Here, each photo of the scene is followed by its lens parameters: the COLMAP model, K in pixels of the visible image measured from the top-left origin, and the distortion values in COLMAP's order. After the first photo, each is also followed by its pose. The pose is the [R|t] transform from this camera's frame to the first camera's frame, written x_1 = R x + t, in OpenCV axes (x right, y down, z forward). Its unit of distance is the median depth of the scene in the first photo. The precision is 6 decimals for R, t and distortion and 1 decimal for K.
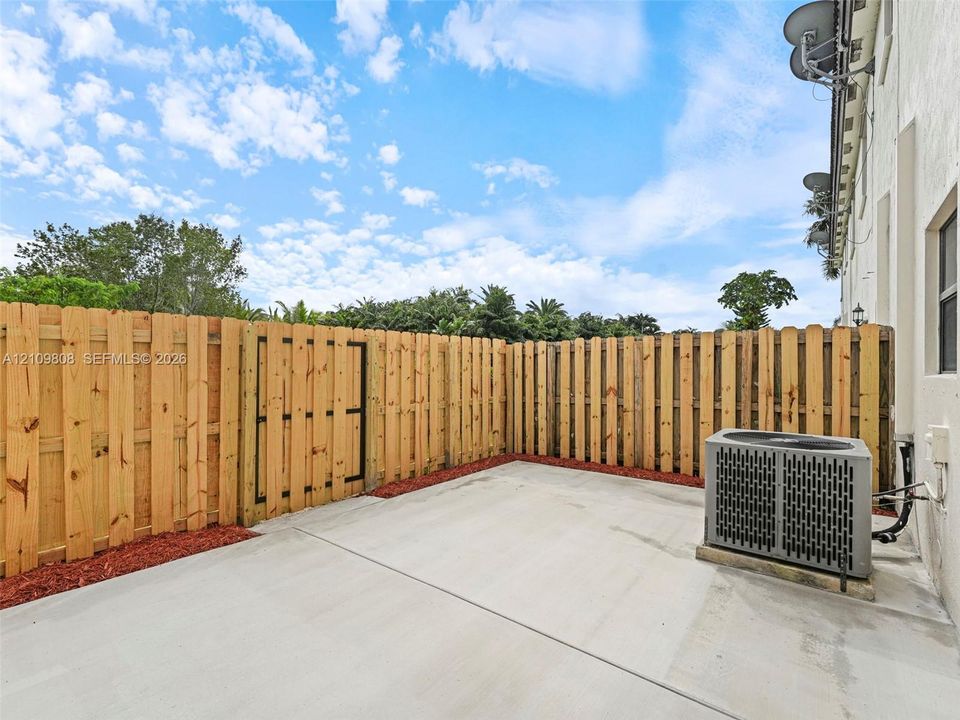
lens RADIAL K [[436.9, 0, 479.0], [0, 436.9, 357.5], [0, 0, 1]] dist [-0.000338, 0.000276]
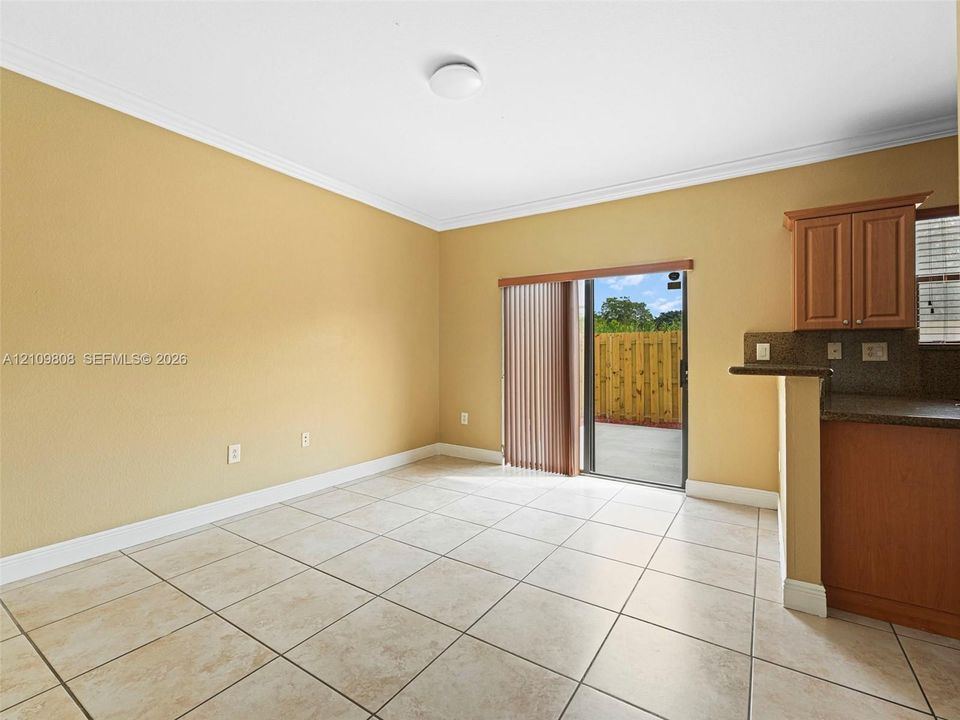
lens RADIAL K [[436.9, 0, 478.4], [0, 436.9, 350.7], [0, 0, 1]] dist [-0.000338, 0.000276]
pose [[0.093882, -0.014673, -0.995475, 1.071269], [0.022793, 0.999661, -0.012585, 0.010034], [0.995322, -0.021509, 0.094184, -0.223514]]
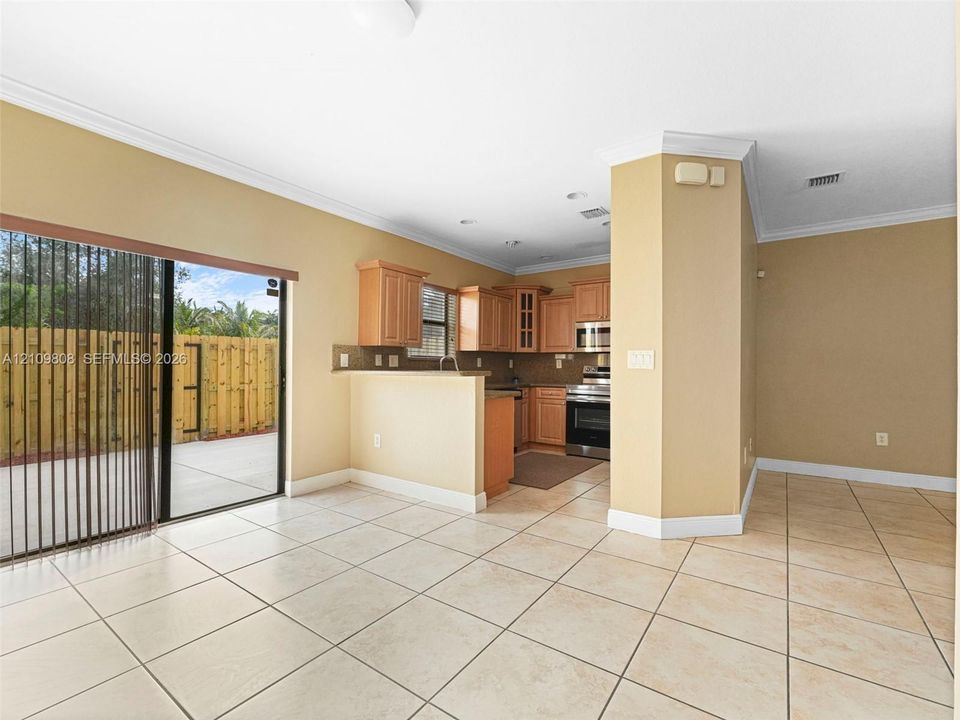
lens RADIAL K [[436.9, 0, 473.8], [0, 436.9, 358.4], [0, 0, 1]] dist [-0.000338, 0.000276]
pose [[0.998816, 0.000852, 0.048630, 0.637856], [-0.001307, 0.999956, 0.009315, 0.001171], [-0.048620, -0.009368, 0.998773, -0.599358]]
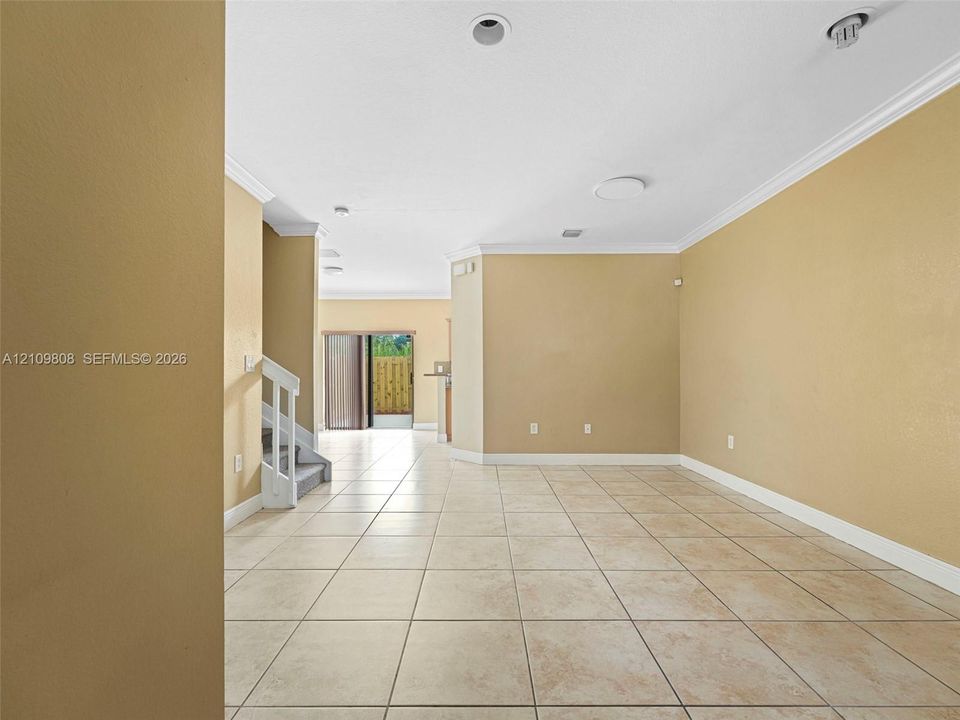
lens RADIAL K [[436.9, 0, 480.4], [0, 436.9, 363.8], [0, 0, 1]] dist [-0.000338, 0.000276]
pose [[0.621799, -0.022343, -0.782858, 1.929652], [0.028817, 0.999569, -0.005639, 0.006771], [0.782647, -0.019053, 0.622175, -0.693883]]
